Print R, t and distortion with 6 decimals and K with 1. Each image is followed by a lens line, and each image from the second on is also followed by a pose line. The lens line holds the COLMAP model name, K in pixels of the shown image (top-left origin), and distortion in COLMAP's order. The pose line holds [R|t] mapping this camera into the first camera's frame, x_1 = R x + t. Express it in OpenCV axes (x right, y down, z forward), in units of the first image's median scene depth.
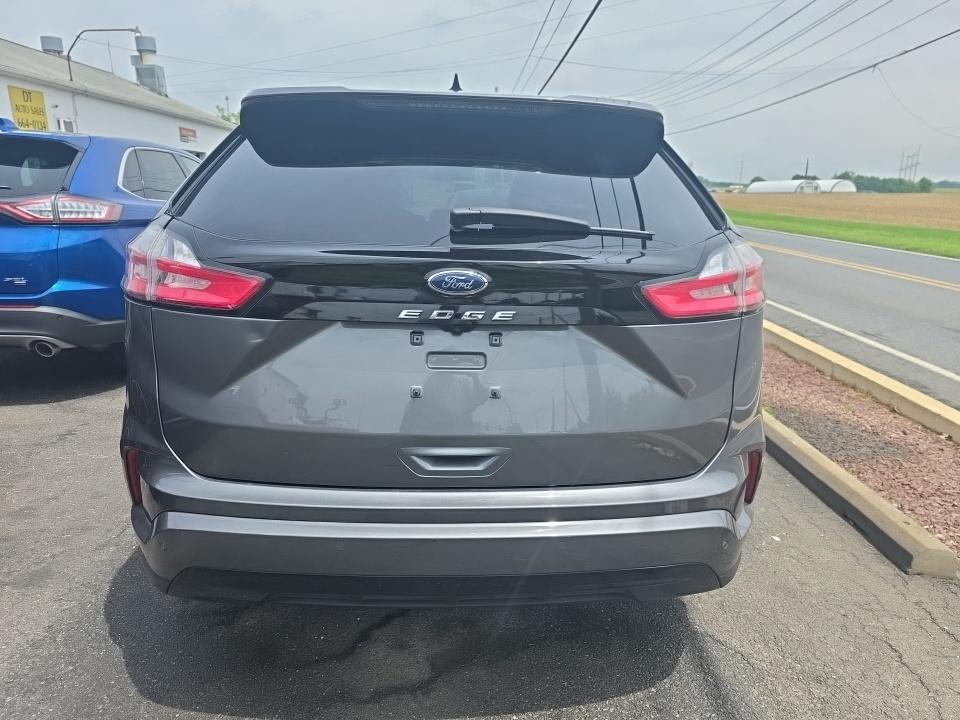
lens RADIAL K [[670.4, 0, 480.0], [0, 670.4, 360.0], [0, 0, 1]] dist [0.029147, -0.006633]
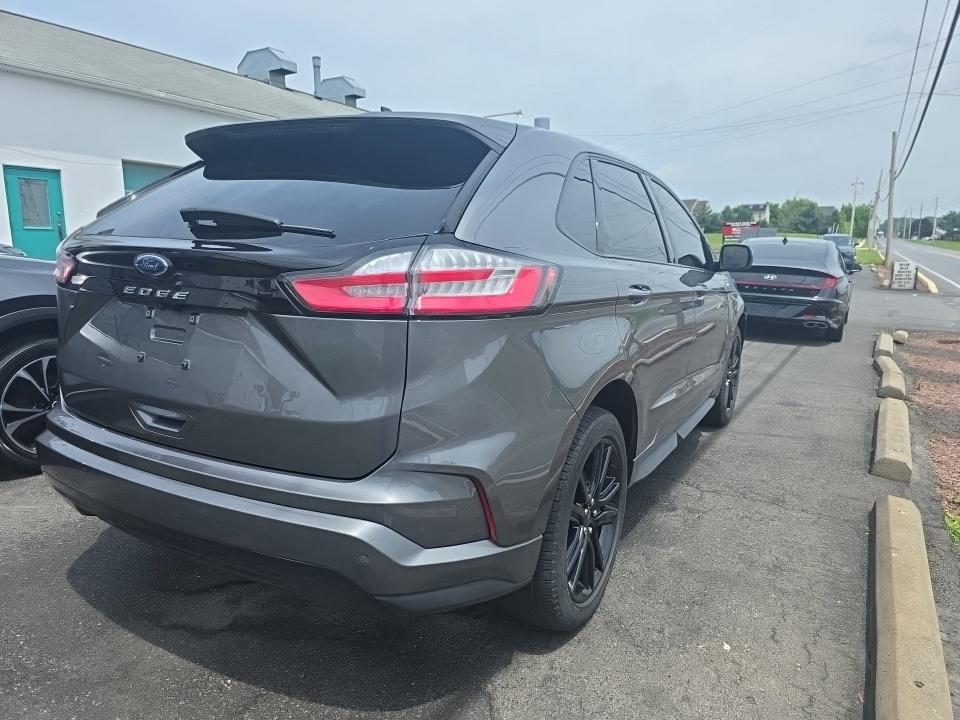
lens RADIAL K [[656.4, 0, 480.0], [0, 656.4, 360.0], [0, 0, 1]] dist [0.003226, -0.000940]
pose [[0.849956, 0.101928, -0.516899, 1.015339], [-0.145336, 0.988400, -0.044078, 0.016681], [0.506411, 0.112588, 0.854911, 0.294262]]
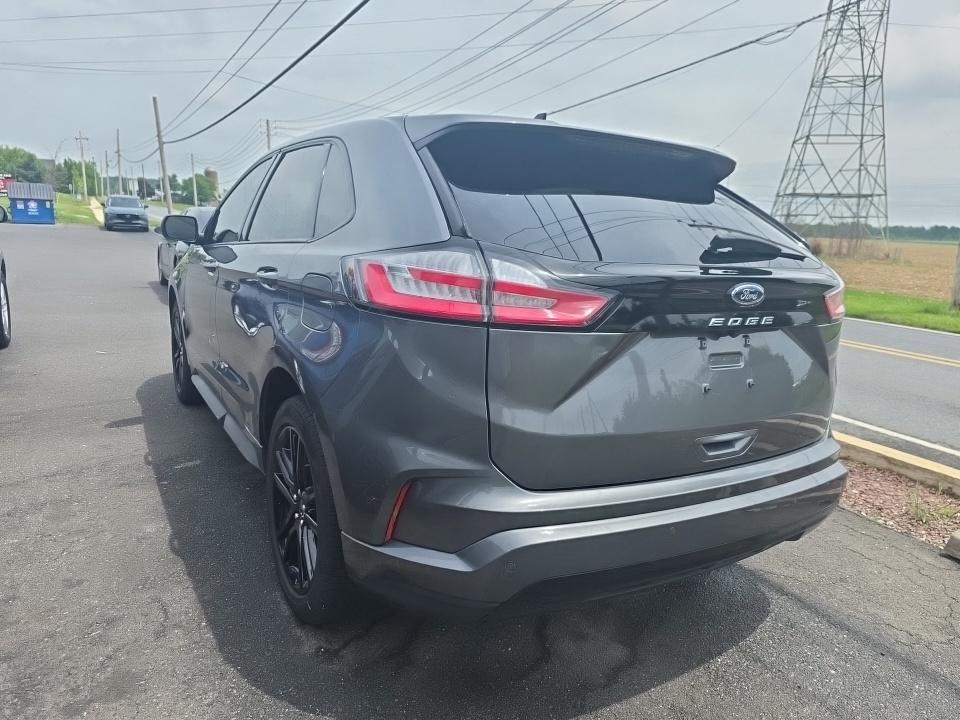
lens RADIAL K [[659.4, 0, 476.7], [0, 659.4, 370.1], [0, 0, 1]] dist [0.034430, -0.001470]
pose [[0.882284, -0.067729, 0.465820, -0.973697], [0.081151, 0.996663, -0.008790, -0.007471], [-0.463670, 0.045557, 0.884836, 0.153284]]
